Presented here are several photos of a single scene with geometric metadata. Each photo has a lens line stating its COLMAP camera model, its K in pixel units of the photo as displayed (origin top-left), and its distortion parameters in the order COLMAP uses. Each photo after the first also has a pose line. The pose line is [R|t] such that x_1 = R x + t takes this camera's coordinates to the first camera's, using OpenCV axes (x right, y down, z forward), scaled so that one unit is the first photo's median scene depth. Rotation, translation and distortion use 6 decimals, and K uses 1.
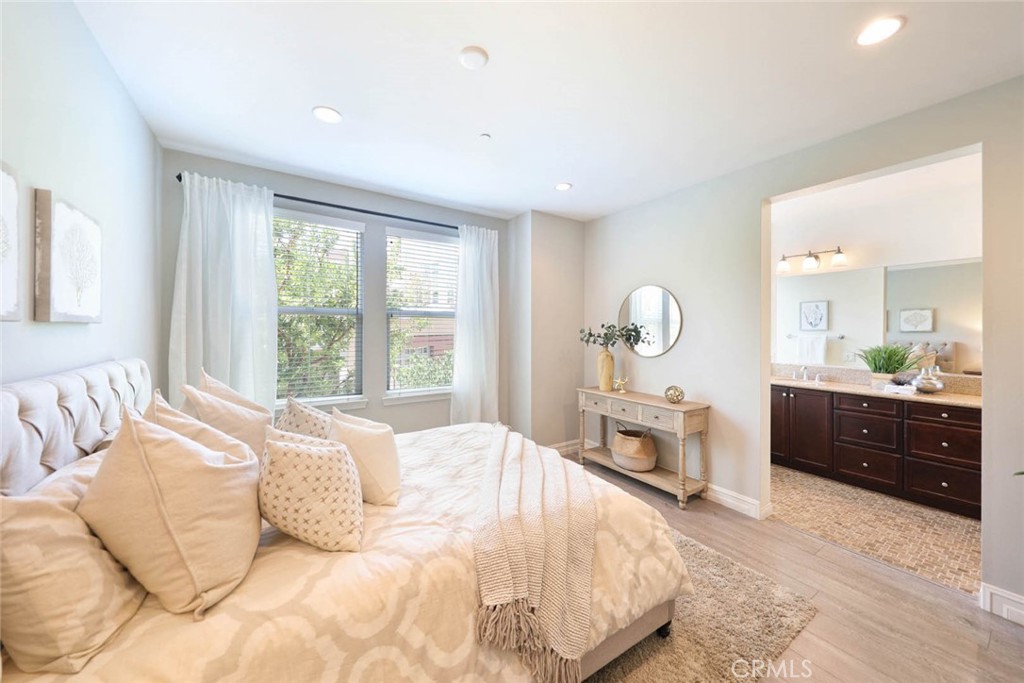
lens RADIAL K [[366.1, 0, 509.7], [0, 366.1, 335.7], [0, 0, 1]] dist [-0.005587, -0.000577]
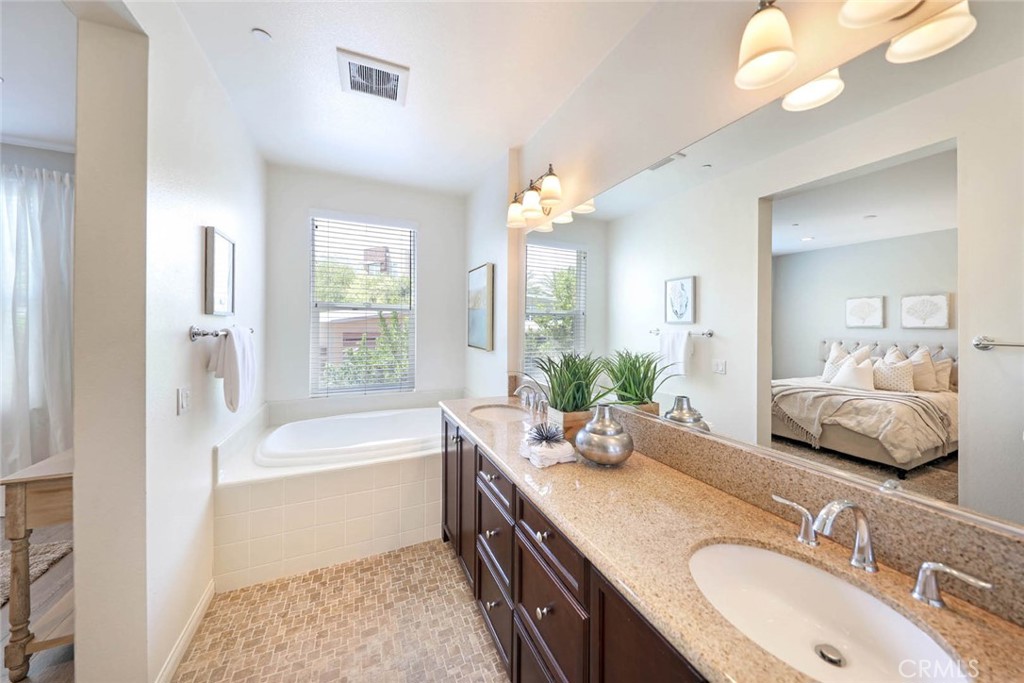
lens RADIAL K [[366.1, 0, 516.7], [0, 366.1, 332.8], [0, 0, 1]] dist [-0.005587, -0.000577]
pose [[0.990530, 0.008450, -0.137035, 1.113381], [-0.007939, 0.999959, 0.004273, 0.002831], [0.137066, -0.003145, 0.990557, 0.566567]]
